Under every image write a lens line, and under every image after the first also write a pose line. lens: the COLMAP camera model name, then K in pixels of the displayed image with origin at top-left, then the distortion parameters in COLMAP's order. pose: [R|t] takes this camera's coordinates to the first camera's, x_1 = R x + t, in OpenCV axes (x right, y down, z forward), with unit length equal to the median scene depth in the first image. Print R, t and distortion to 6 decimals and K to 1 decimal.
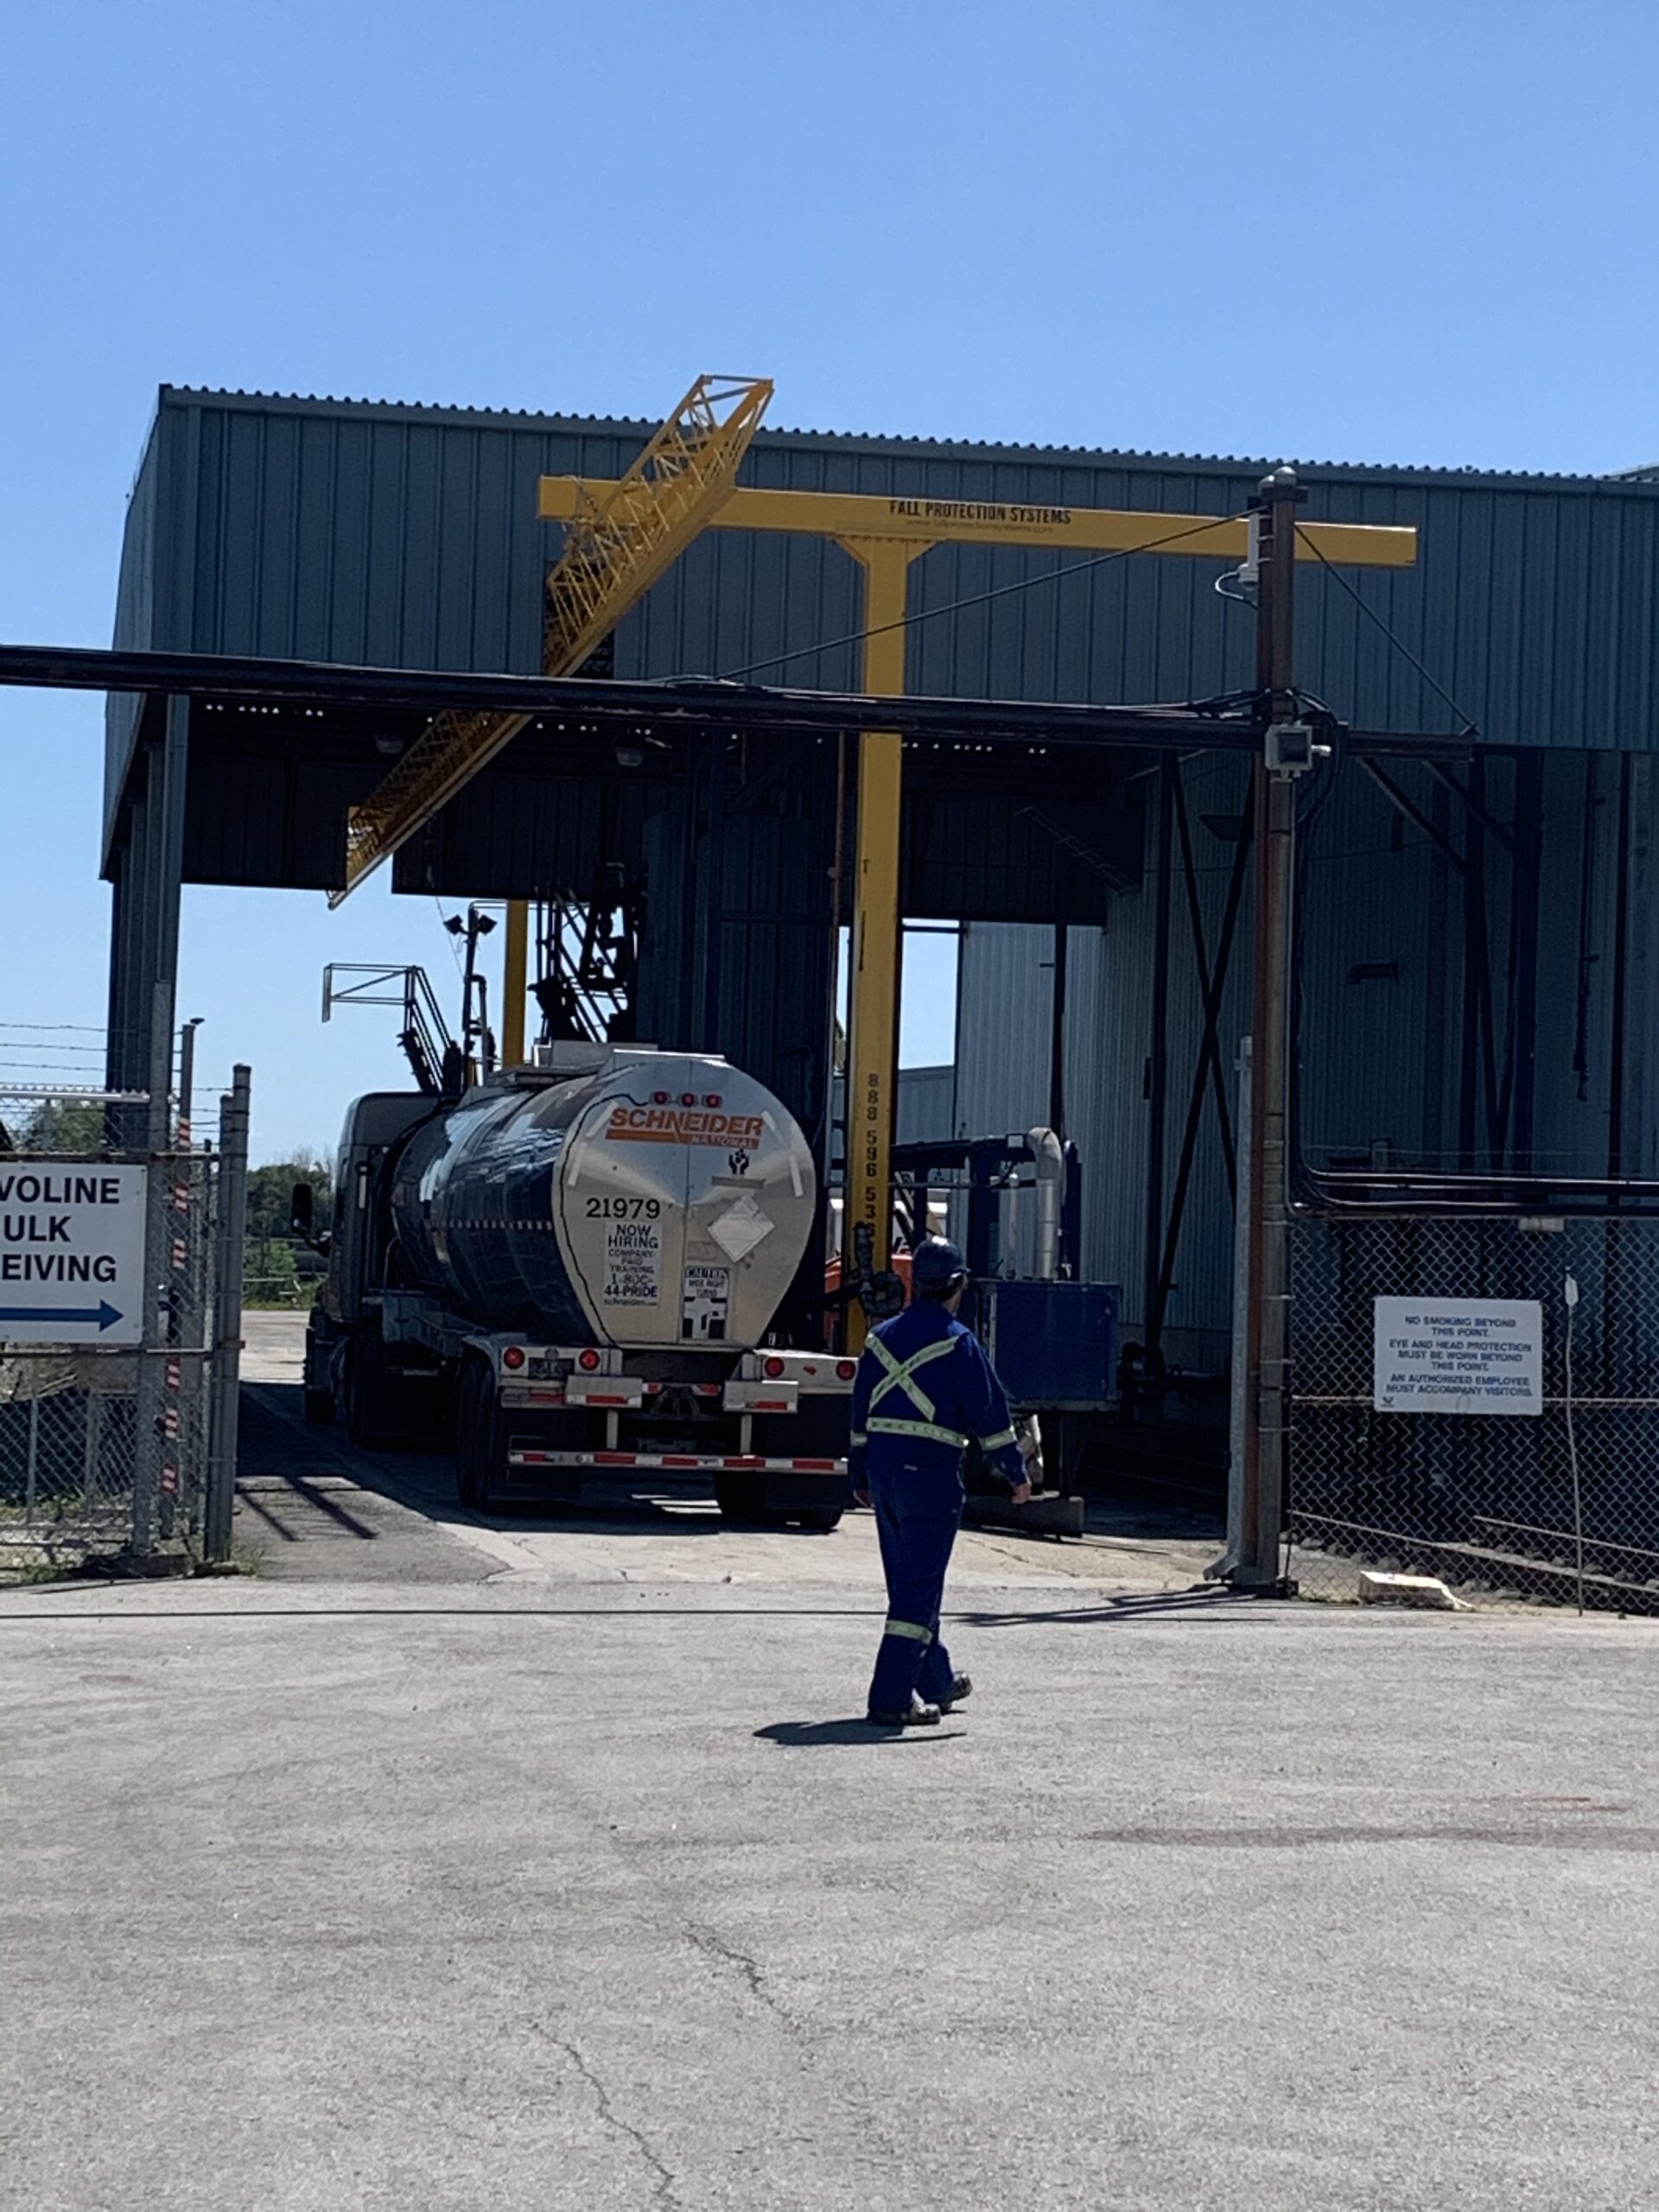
lens RADIAL K [[4749.4, 0, 829.5], [0, 4749.4, 1106.0], [0, 0, 1]] dist [-0.007615, -0.014953]
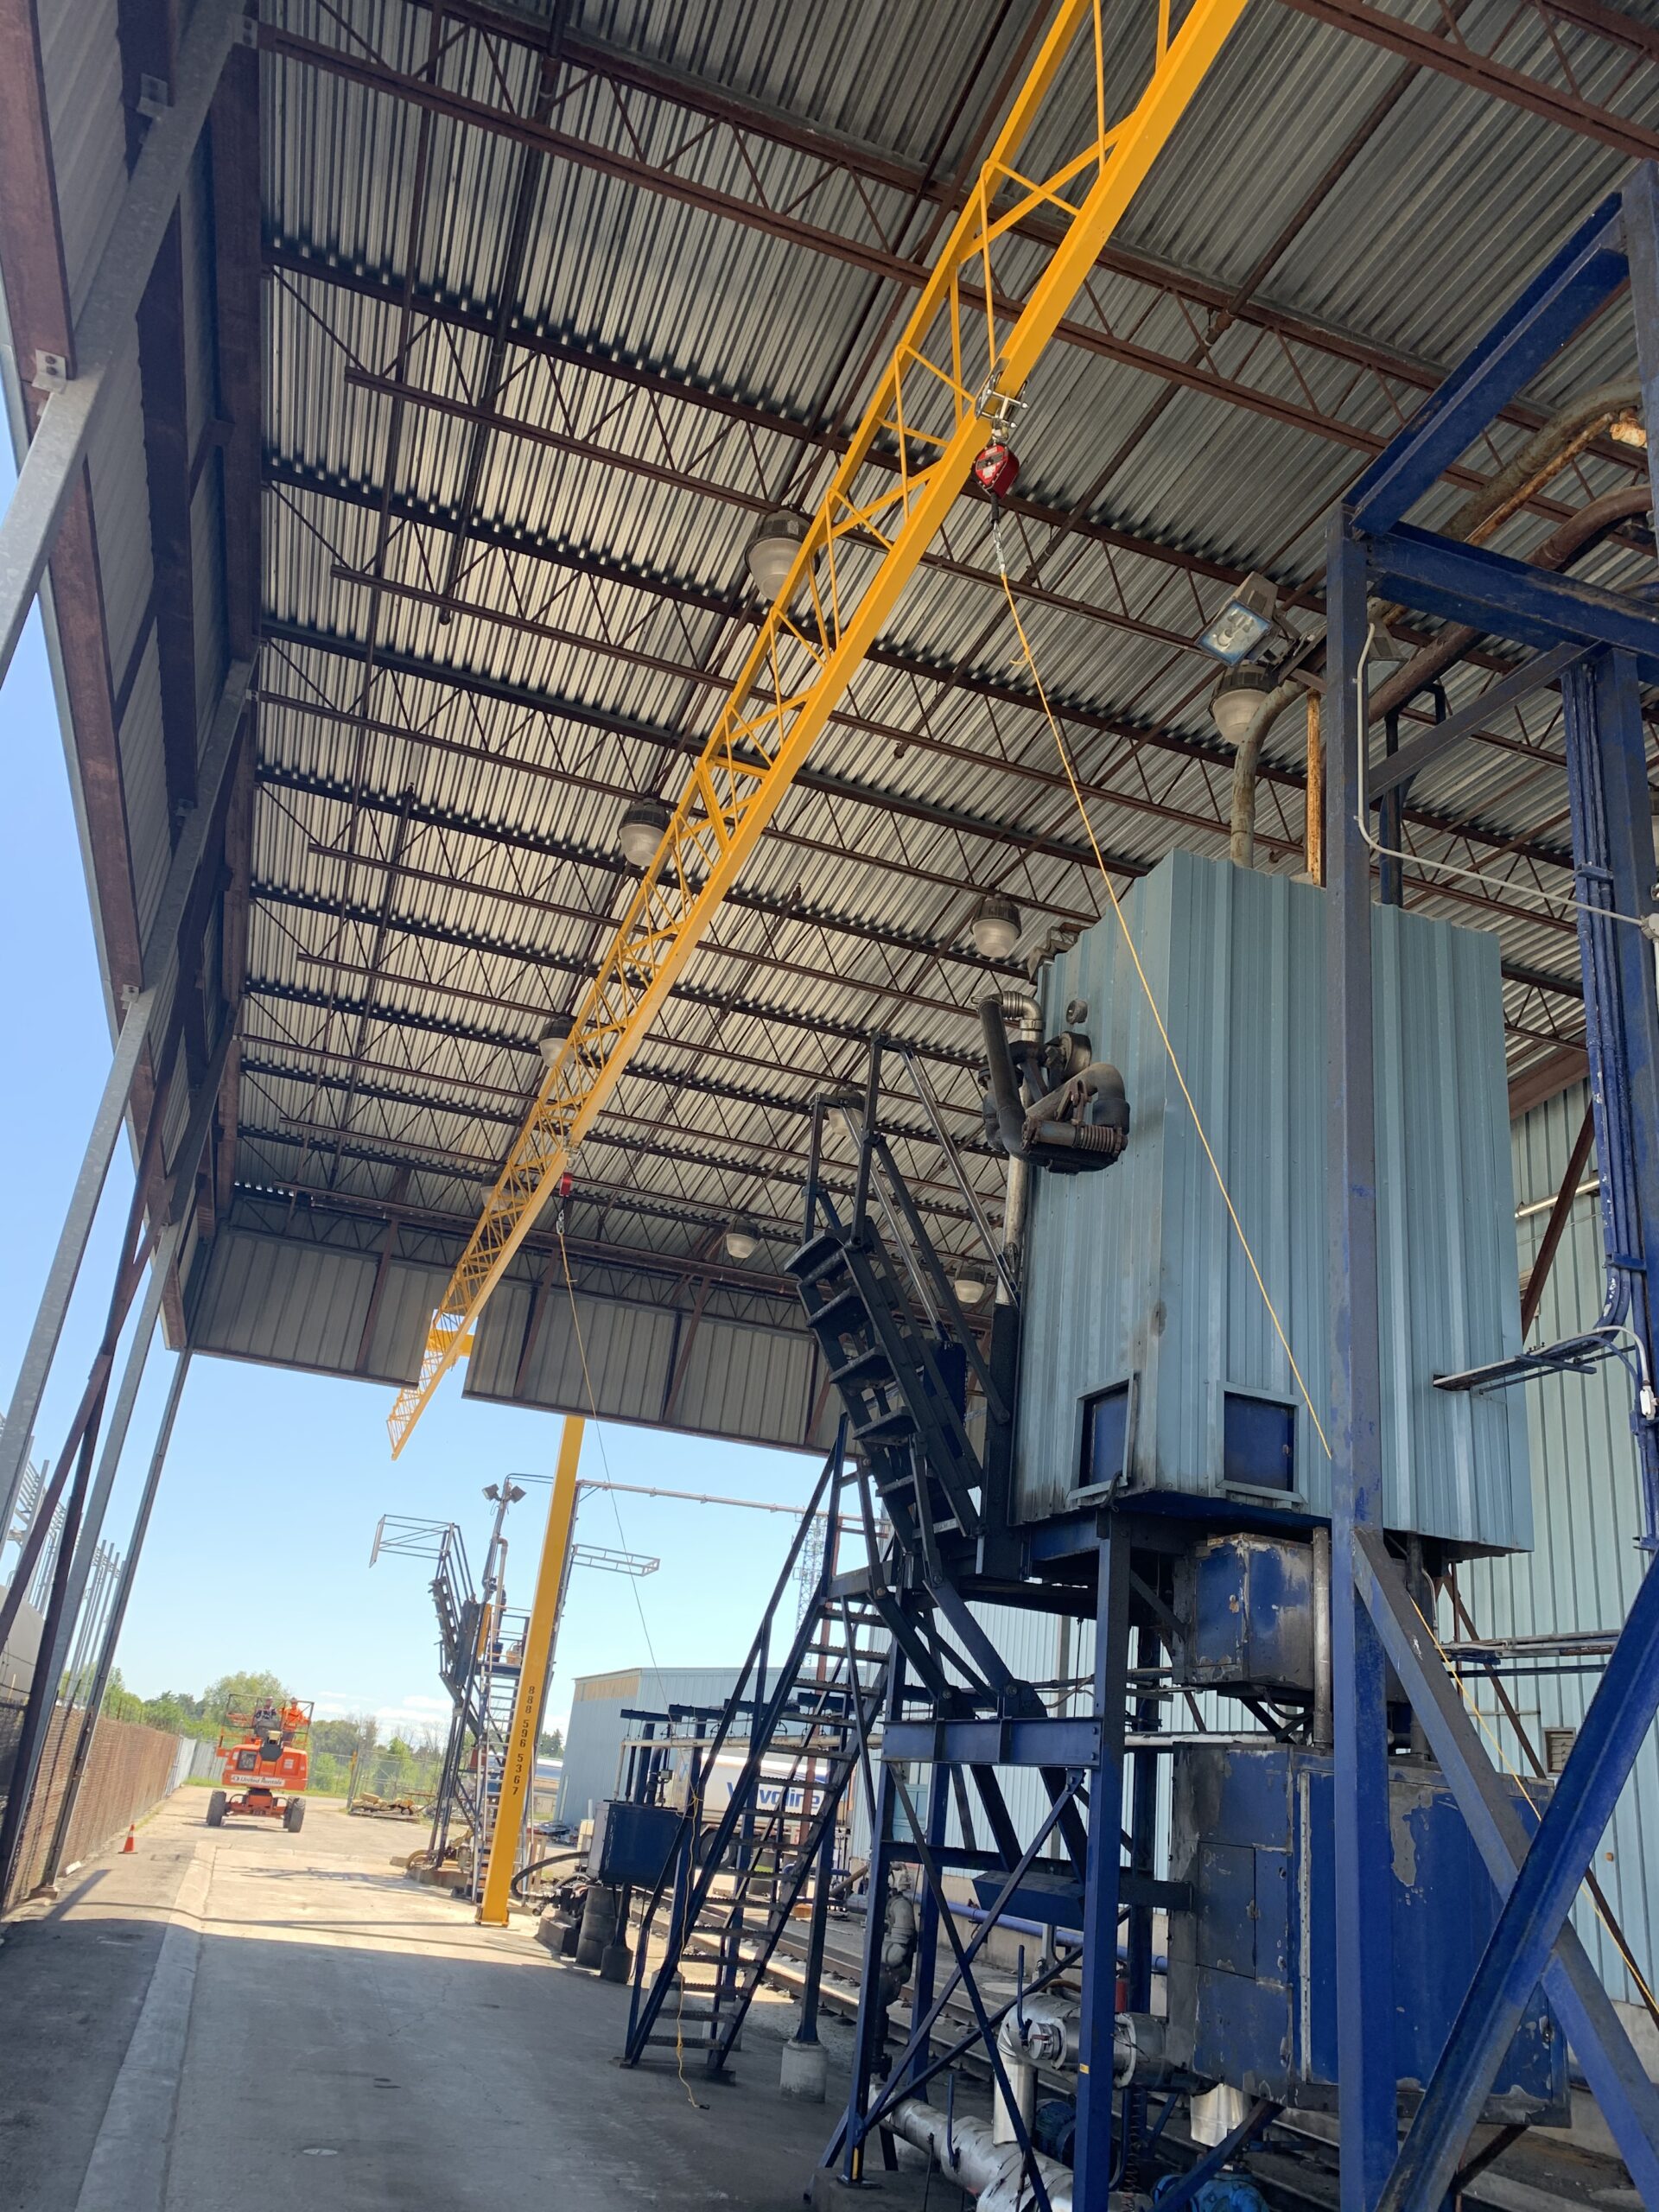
lens RADIAL K [[1620.8, 0, 829.5], [0, 1620.8, 1106.0], [0, 0, 1]] dist [0.009856, -0.001719]
pose [[0.984721, 0.123141, 0.123127, -0.056192], [-0.070357, 0.928130, -0.365548, 0.016627], [-0.159291, 0.351300, 0.922613, 0.555468]]
